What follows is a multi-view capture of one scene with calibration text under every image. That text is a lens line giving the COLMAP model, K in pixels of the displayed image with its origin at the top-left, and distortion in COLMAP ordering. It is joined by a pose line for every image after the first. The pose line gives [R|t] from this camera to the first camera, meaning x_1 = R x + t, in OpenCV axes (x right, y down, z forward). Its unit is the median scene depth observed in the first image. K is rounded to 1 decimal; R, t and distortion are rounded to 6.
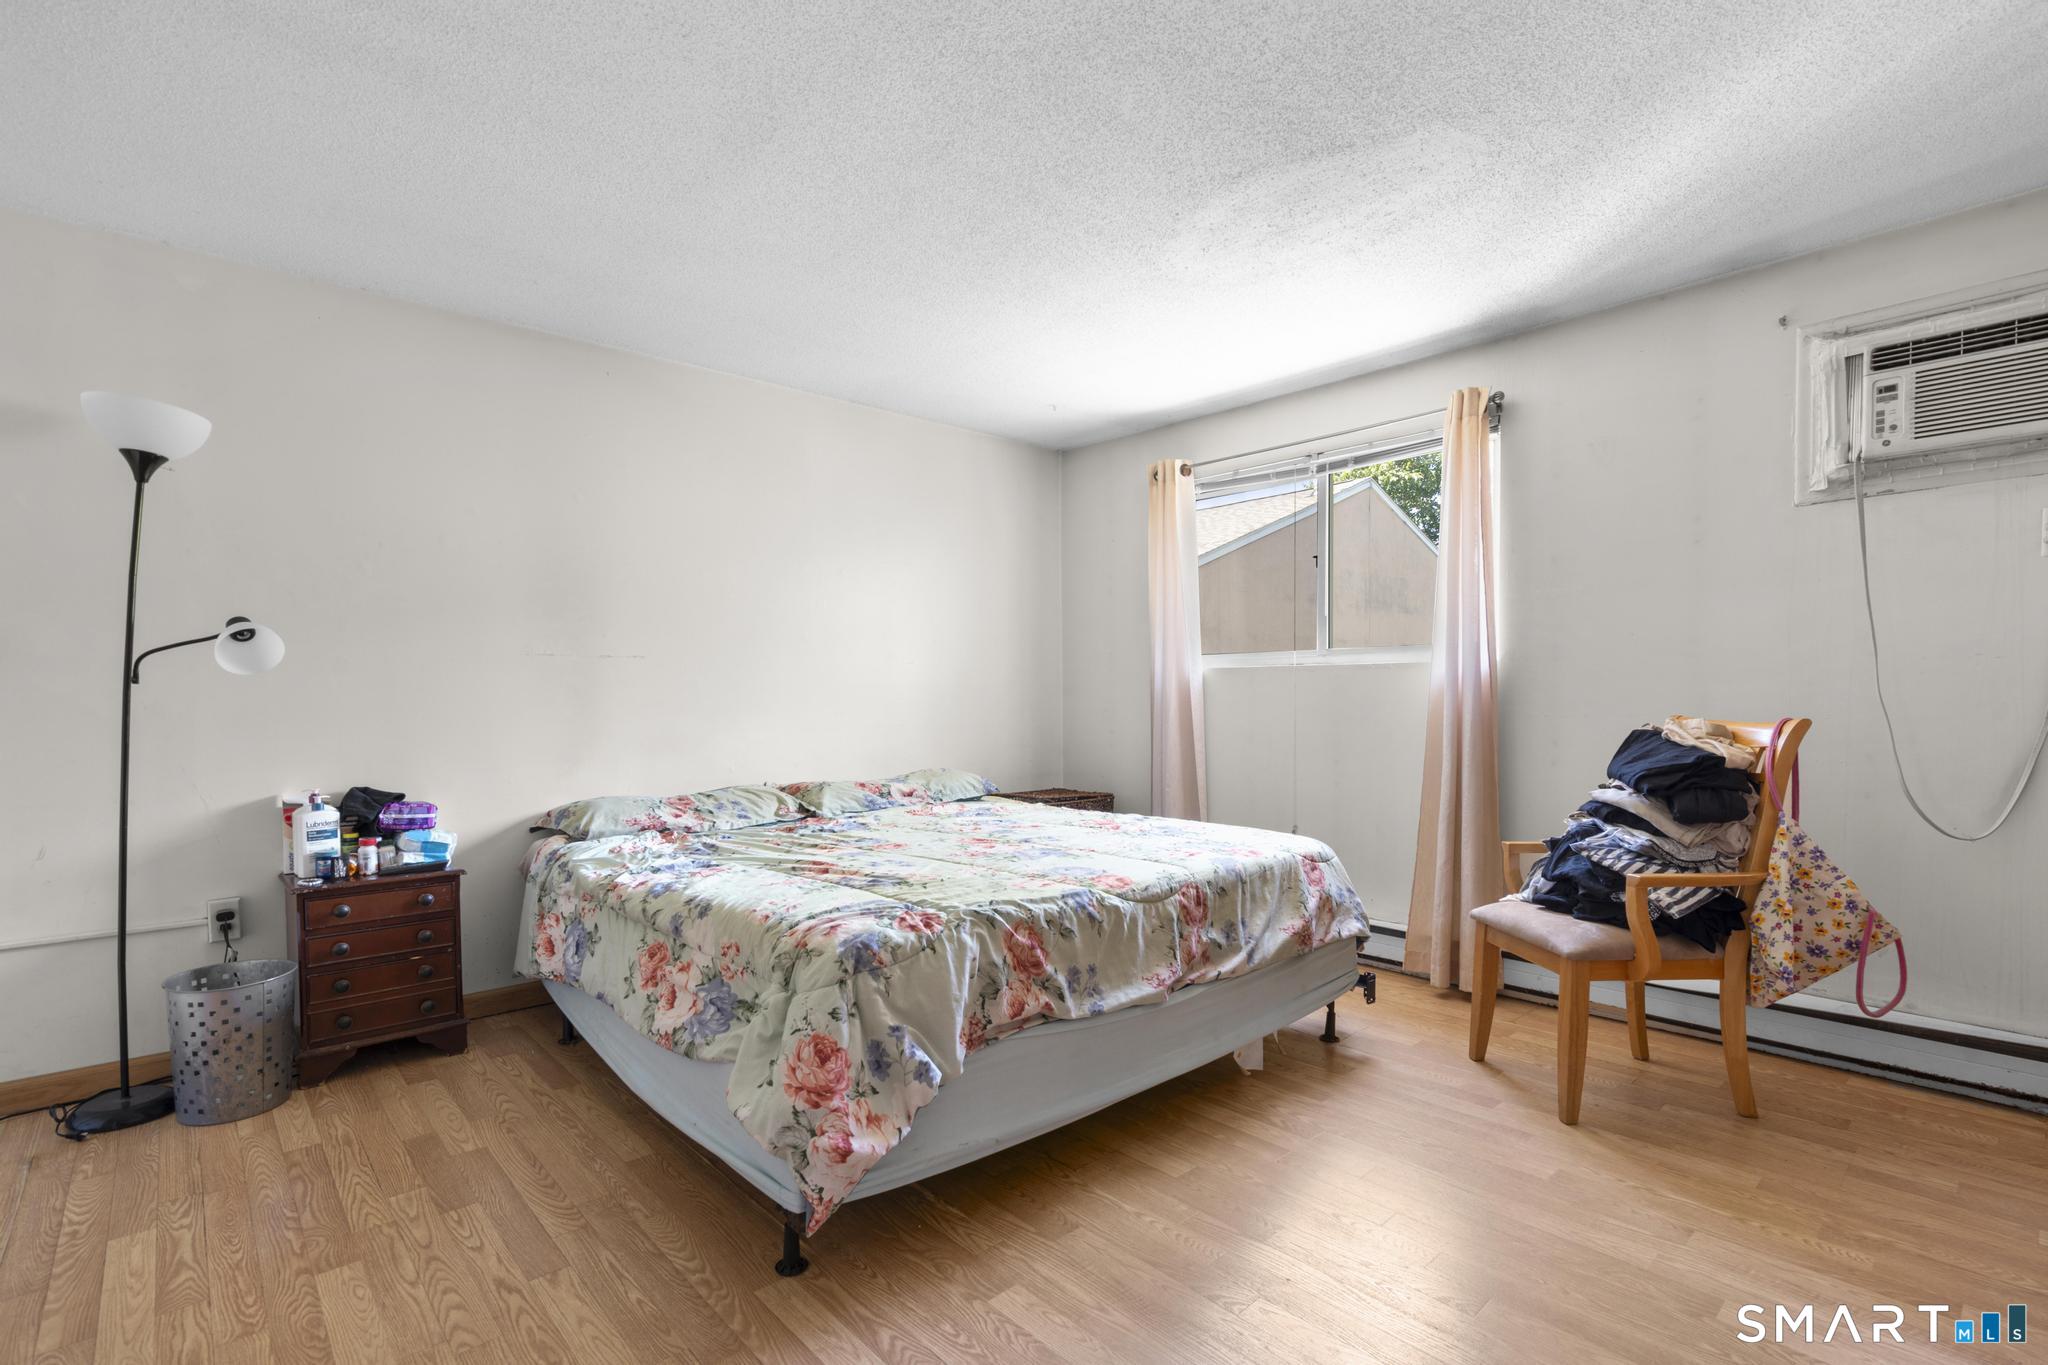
lens RADIAL K [[918.2, 0, 1030.6], [0, 918.2, 683.8], [0, 0, 1]] dist [-0.009957, 0.005117]
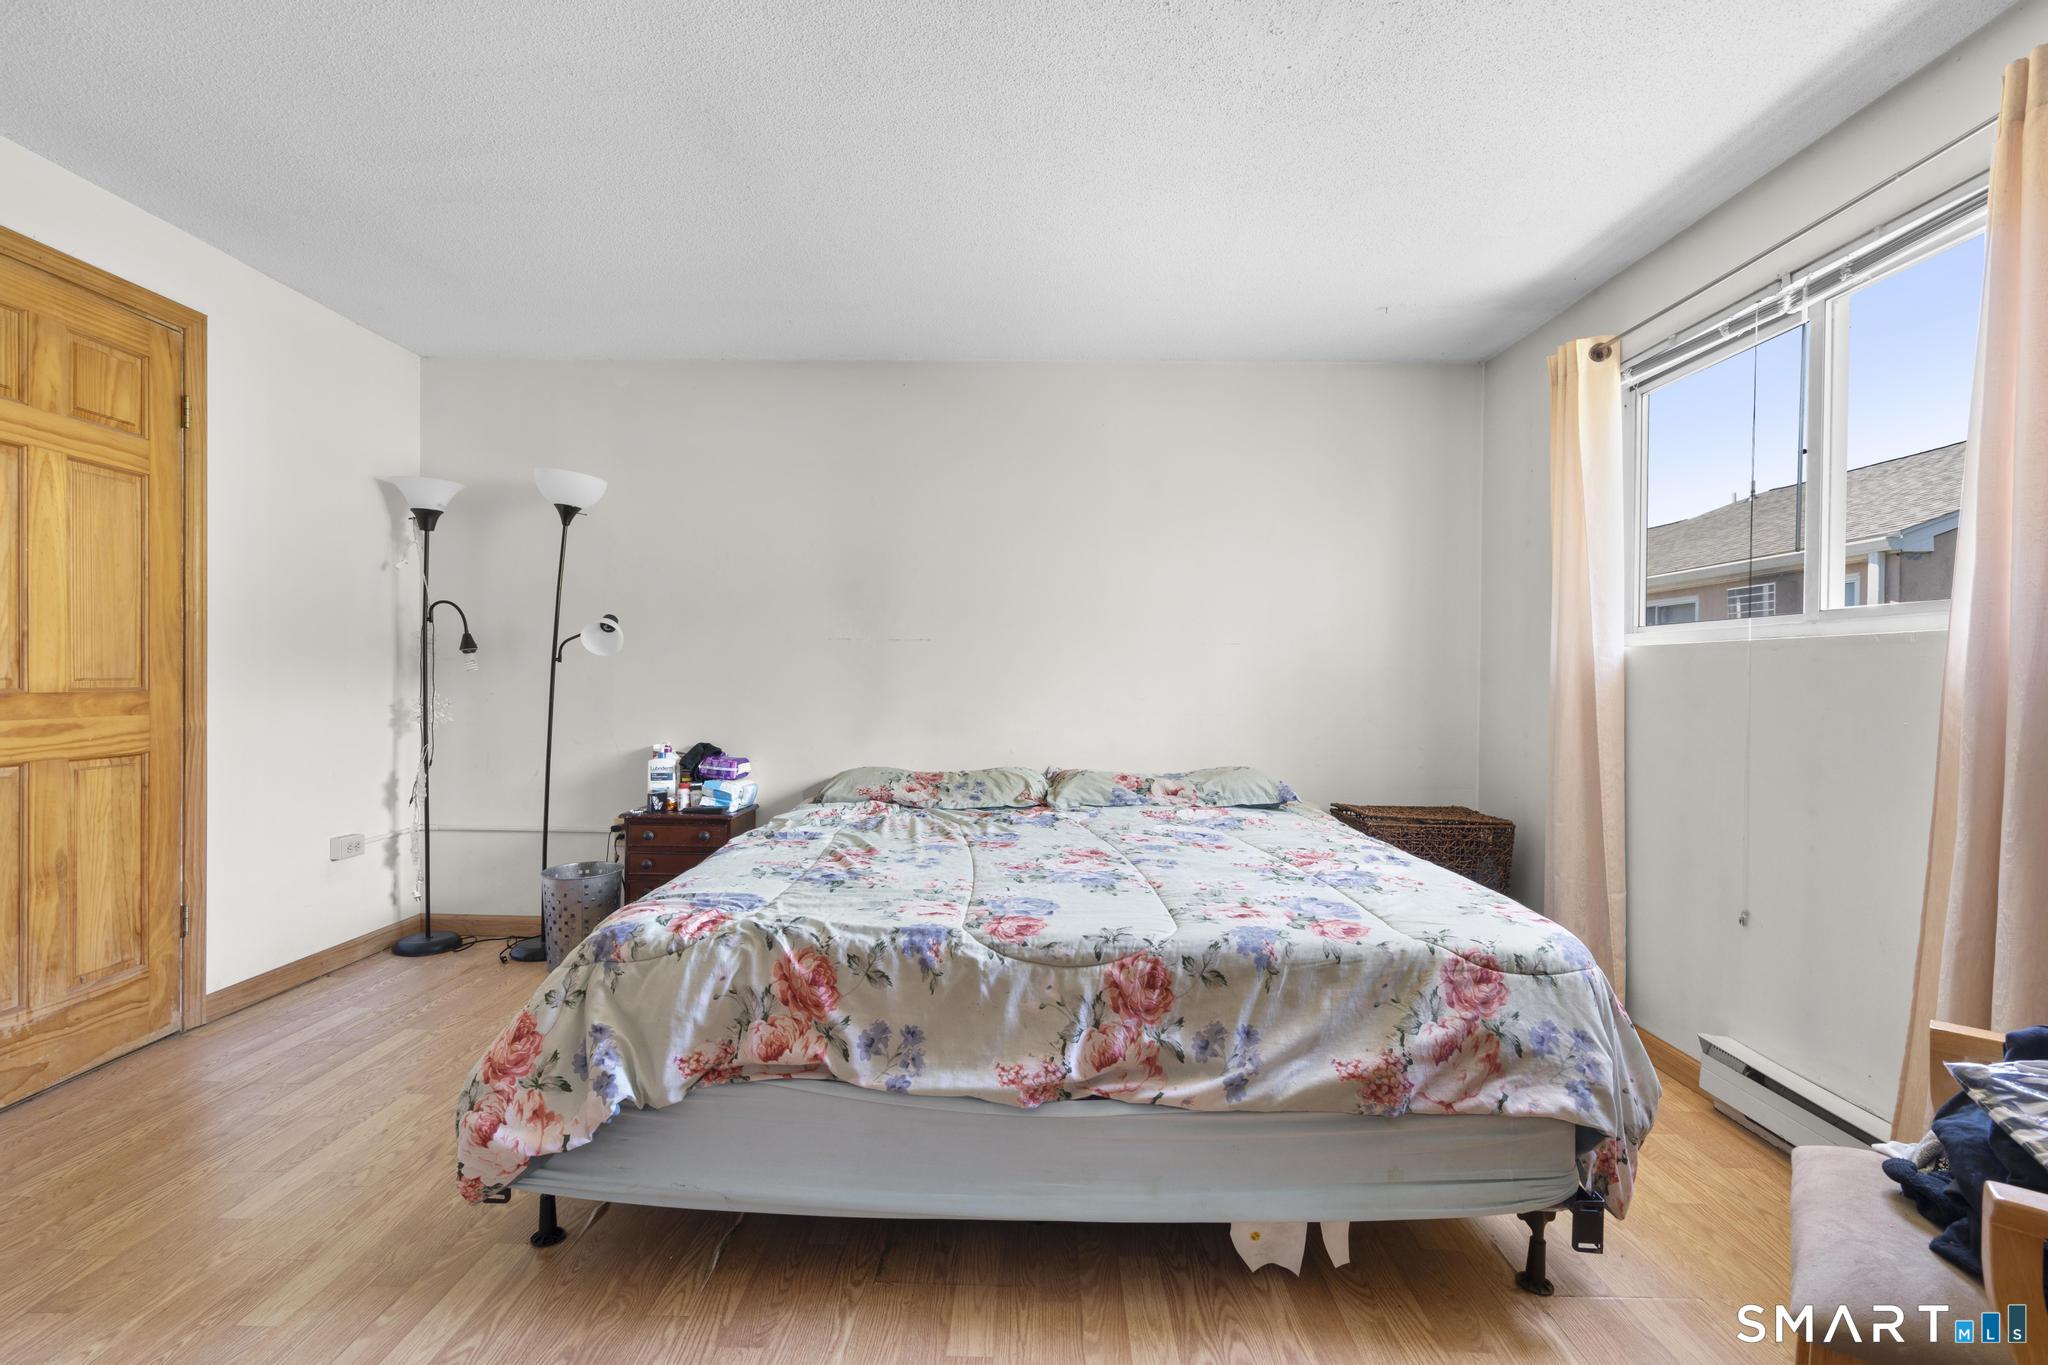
lens RADIAL K [[908.7, 0, 1026.3], [0, 908.7, 660.1], [0, 0, 1]] dist [-0.000844, -0.000626]
pose [[0.739825, 0.001019, -0.672799, 0.580299], [-0.007871, 0.999944, -0.007140, 0.001067], [0.672754, 0.010578, 0.739791, 0.436118]]
